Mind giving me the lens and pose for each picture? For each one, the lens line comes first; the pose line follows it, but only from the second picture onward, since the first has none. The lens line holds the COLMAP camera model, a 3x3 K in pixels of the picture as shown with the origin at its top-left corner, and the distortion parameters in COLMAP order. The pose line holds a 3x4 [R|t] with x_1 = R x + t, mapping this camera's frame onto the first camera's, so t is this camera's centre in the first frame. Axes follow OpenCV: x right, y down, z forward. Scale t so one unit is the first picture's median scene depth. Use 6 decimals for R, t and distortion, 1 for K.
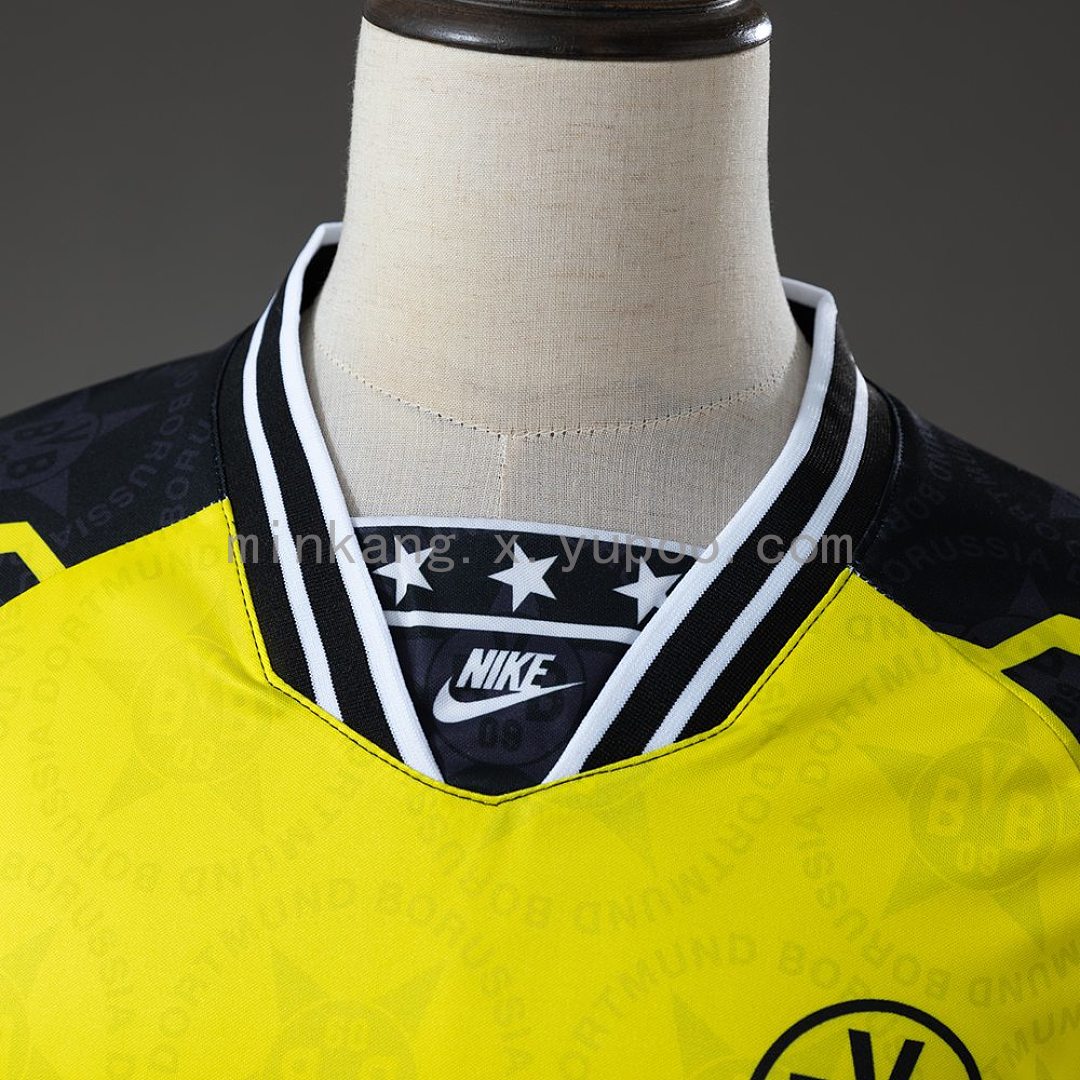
lens RADIAL K [[1943.9, 0, 540.0], [0, 1943.9, 540.0], [0, 0, 1]] dist [-0.366334, 2.199341]
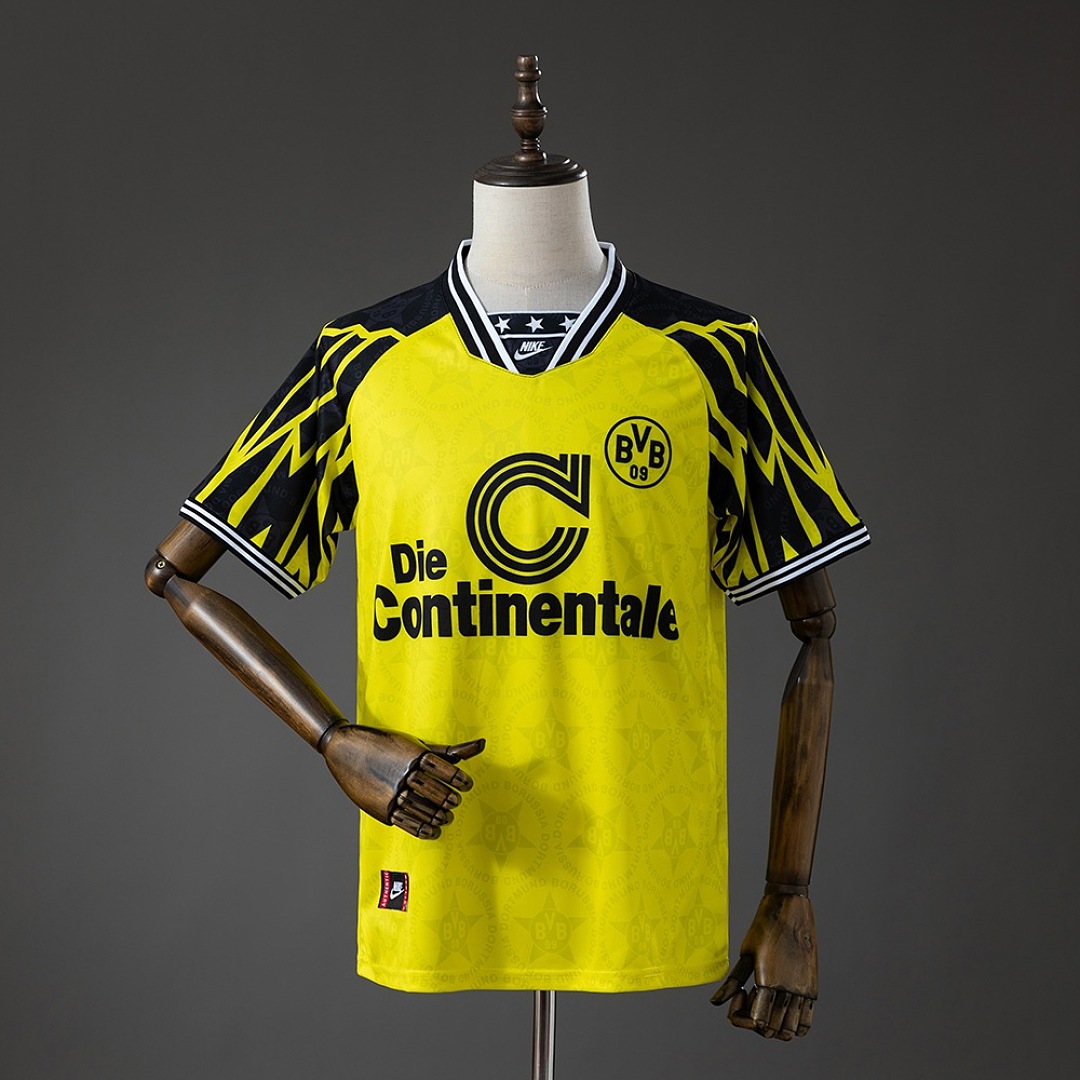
lens RADIAL K [[1943.9, 0, 540.0], [0, 1943.9, 540.0], [0, 0, 1]] dist [-0.366334, 2.199341]
pose [[0.994885, -0.097992, 0.024539, -0.133315], [0.099390, 0.992965, -0.064355, 0.689440], [-0.018060, 0.066465, 0.997625, -2.746438]]
